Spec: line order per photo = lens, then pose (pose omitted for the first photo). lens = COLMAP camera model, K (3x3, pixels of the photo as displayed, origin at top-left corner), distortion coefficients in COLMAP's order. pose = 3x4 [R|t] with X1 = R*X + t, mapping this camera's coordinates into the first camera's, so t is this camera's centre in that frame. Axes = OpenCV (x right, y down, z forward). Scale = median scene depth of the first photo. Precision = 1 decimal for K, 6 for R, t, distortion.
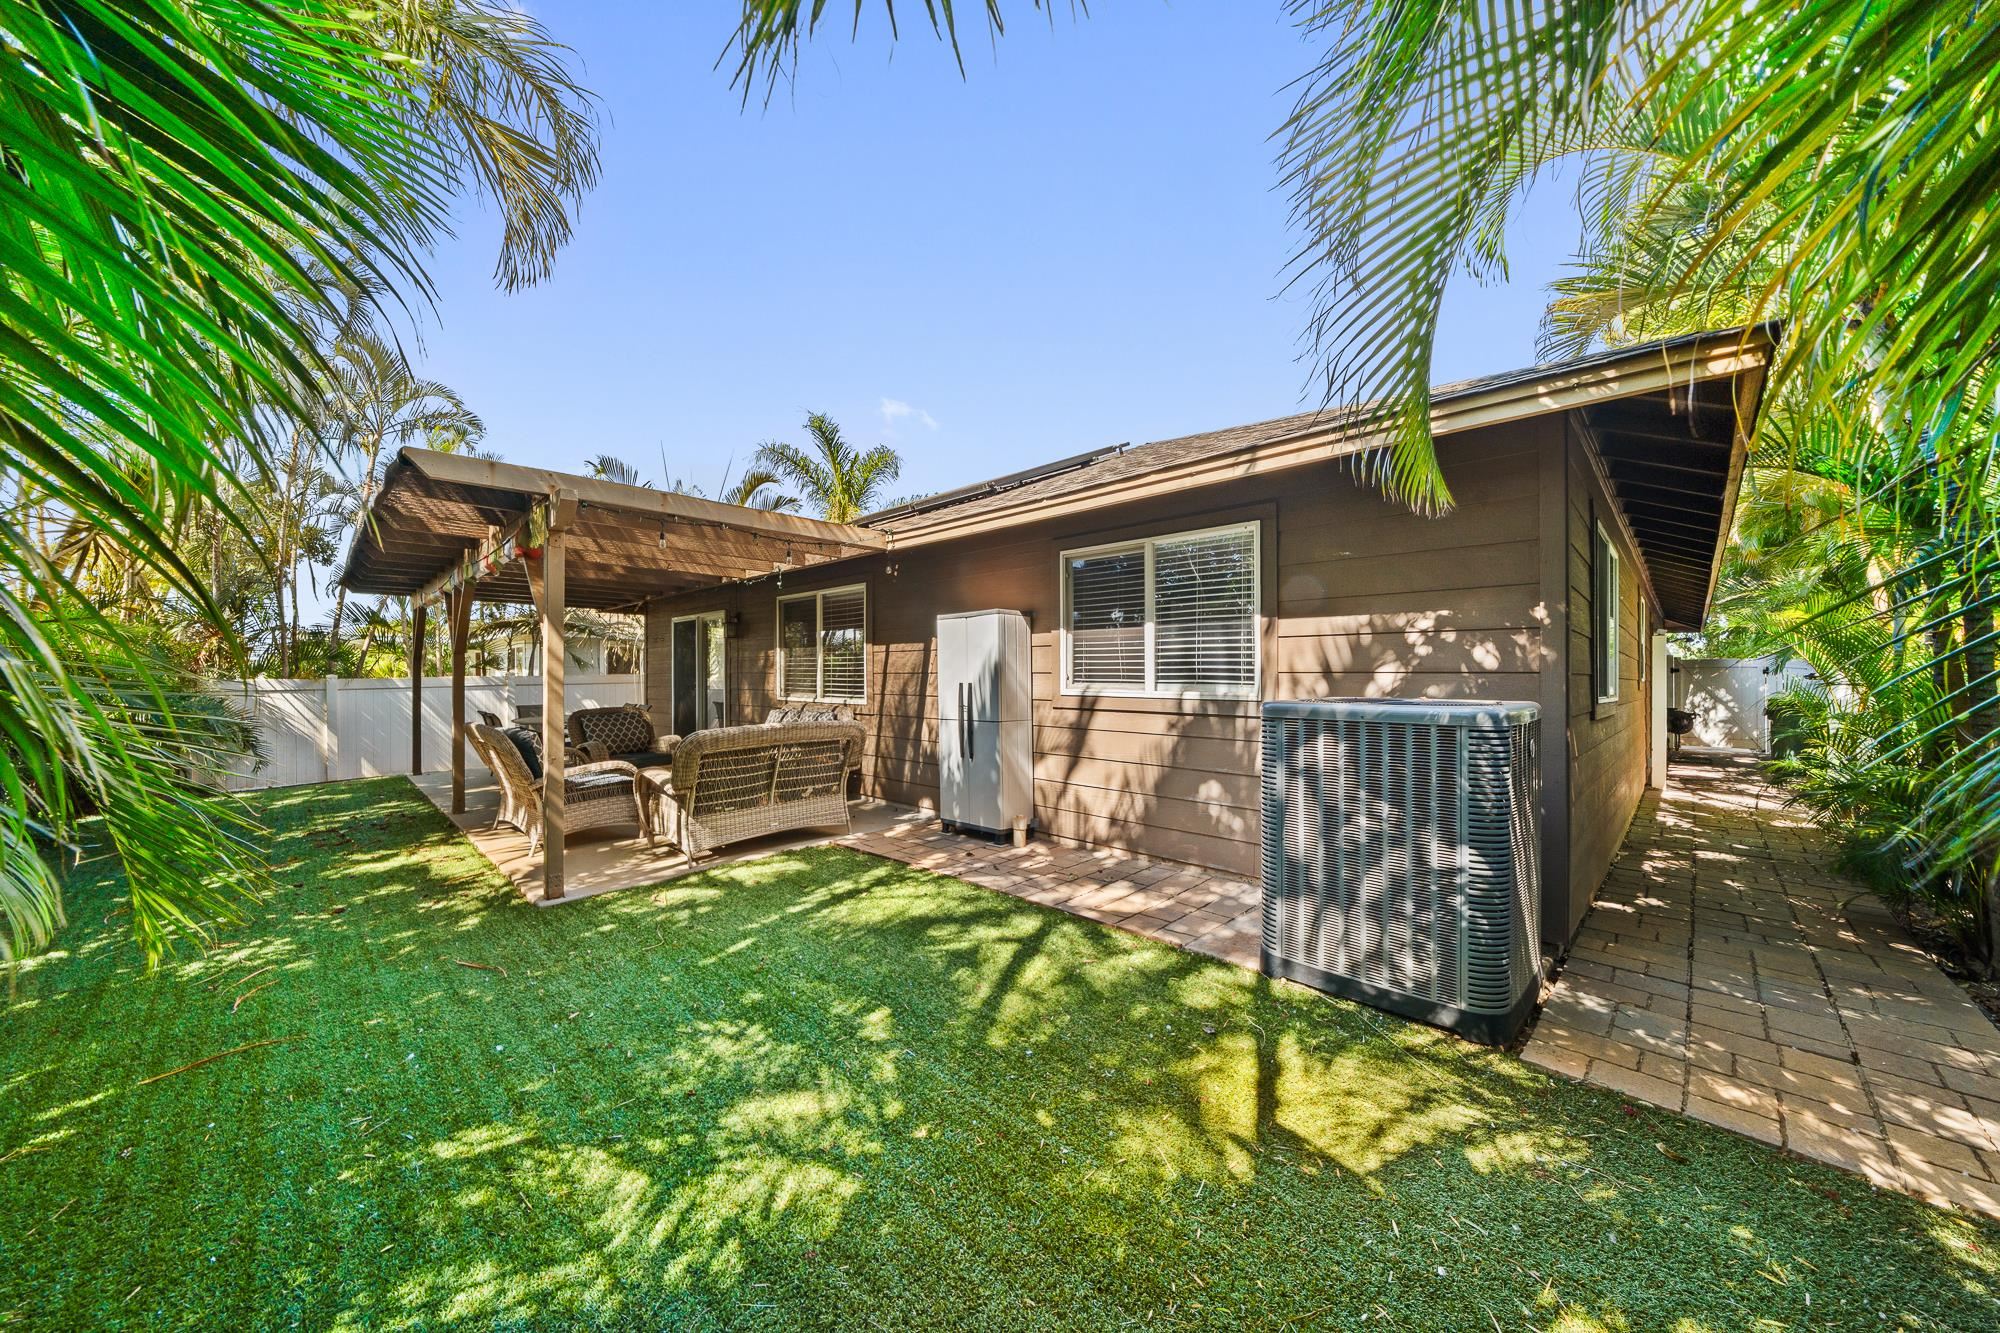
lens RADIAL K [[679.4, 0, 1000.0], [0, 679.4, 666.5], [0, 0, 1]] dist [-0.000746, -0.000053]
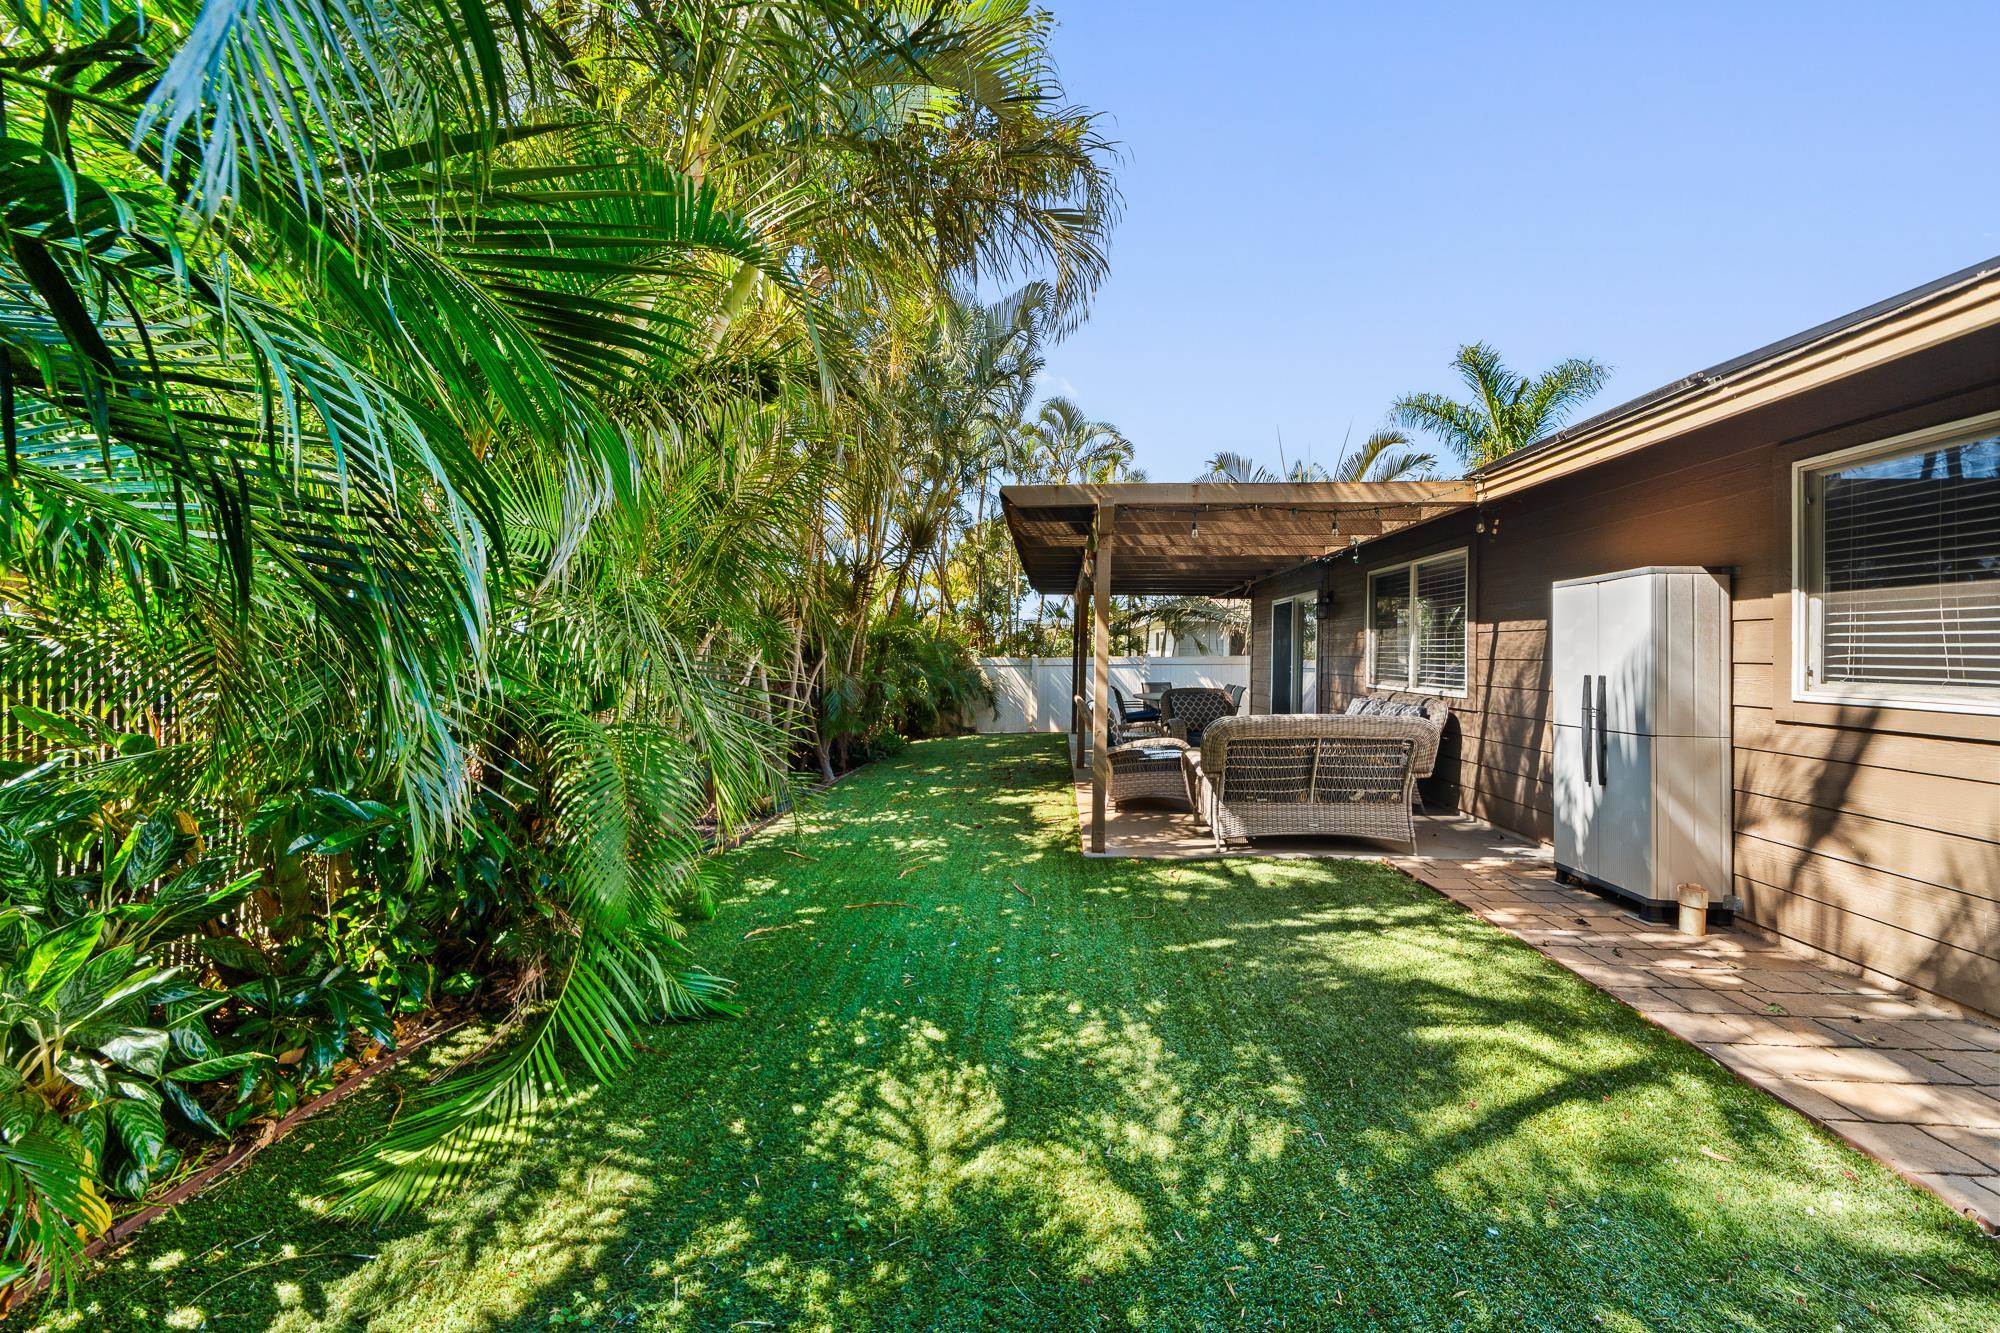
lens RADIAL K [[696.5, 0, 1000.5], [0, 696.5, 645.2], [0, 0, 1]] dist [0.001032, 0.000004]
pose [[0.655676, -0.003110, -0.755036, 0.090844], [0.000038, 0.999992, -0.004086, -0.004630], [0.755042, 0.002651, 0.655671, 0.066208]]
